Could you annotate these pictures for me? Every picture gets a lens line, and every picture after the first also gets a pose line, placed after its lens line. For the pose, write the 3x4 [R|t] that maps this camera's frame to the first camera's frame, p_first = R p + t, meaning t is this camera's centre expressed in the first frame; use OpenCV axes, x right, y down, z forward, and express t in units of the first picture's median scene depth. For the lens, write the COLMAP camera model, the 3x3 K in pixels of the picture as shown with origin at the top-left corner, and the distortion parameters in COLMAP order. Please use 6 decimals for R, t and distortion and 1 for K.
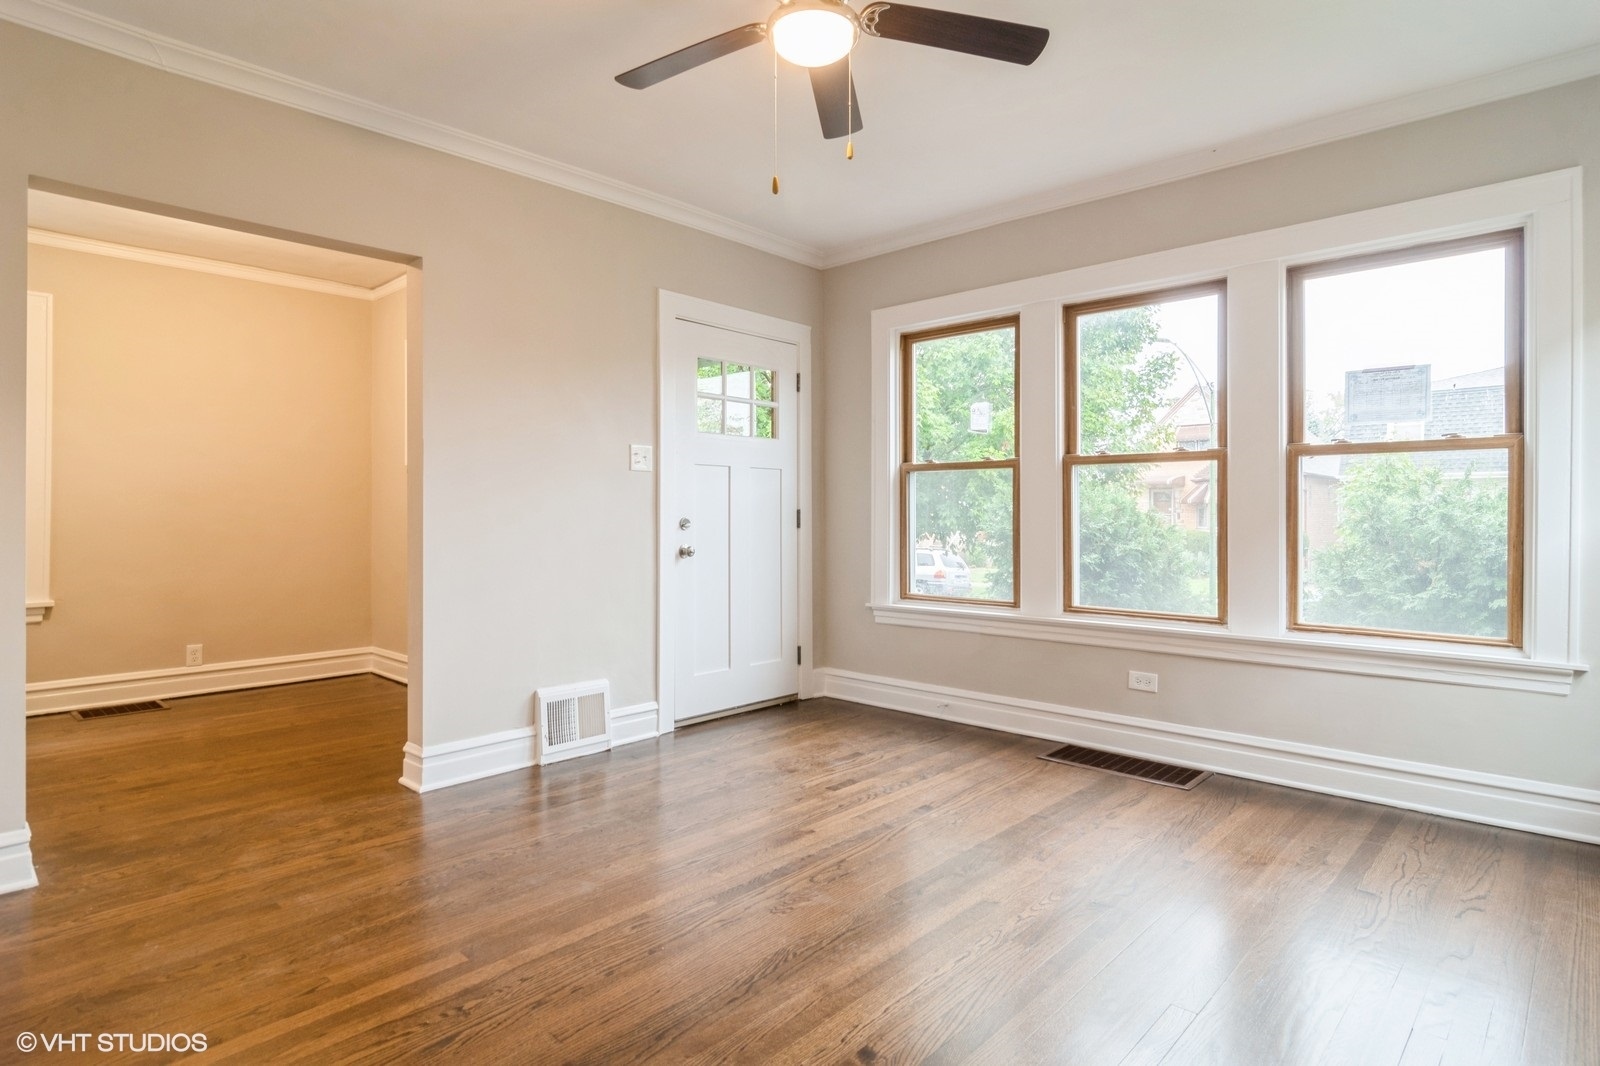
lens RADIAL K [[856.0, 0, 800.2], [0, 856.0, 517.2], [0, 0, 1]] dist [-0.006293, 0.002599]
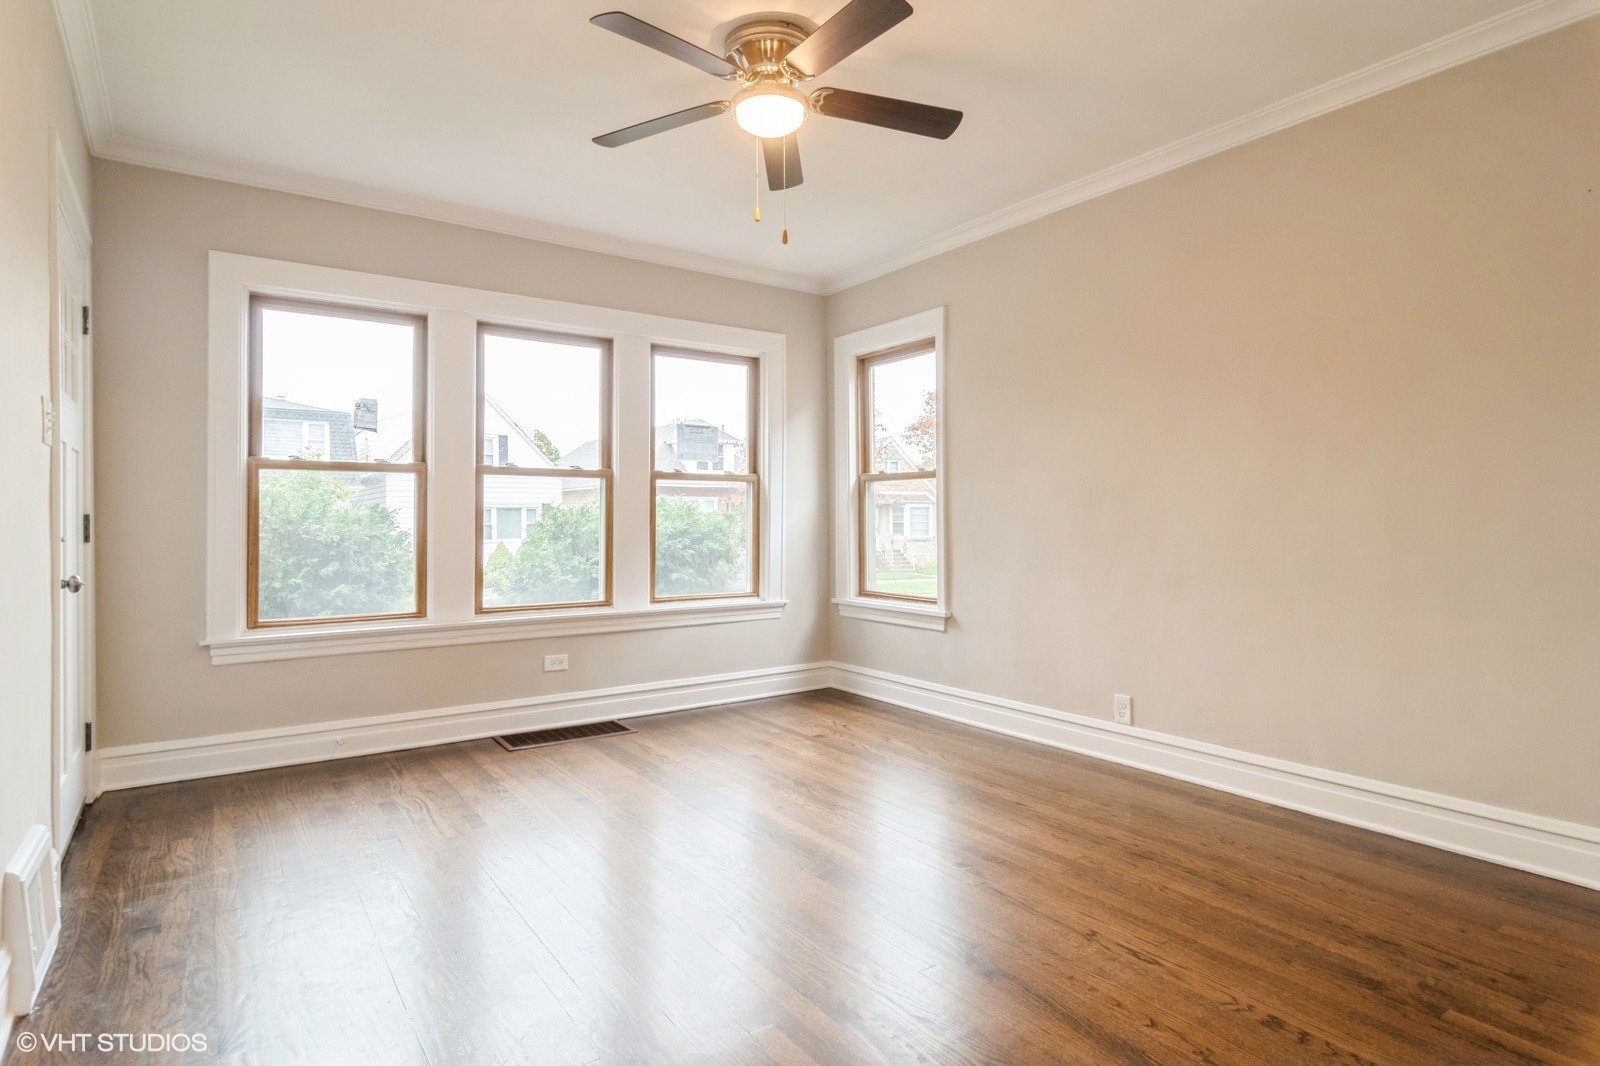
lens RADIAL K [[856.0, 0, 784.1], [0, 856.0, 528.6], [0, 0, 1]] dist [-0.006293, 0.002599]
pose [[0.217994, -0.004983, 0.975937, -0.692904], [0.011080, 0.999935, 0.002631, 0.008527], [-0.975887, 0.010240, 0.218035, 0.448152]]
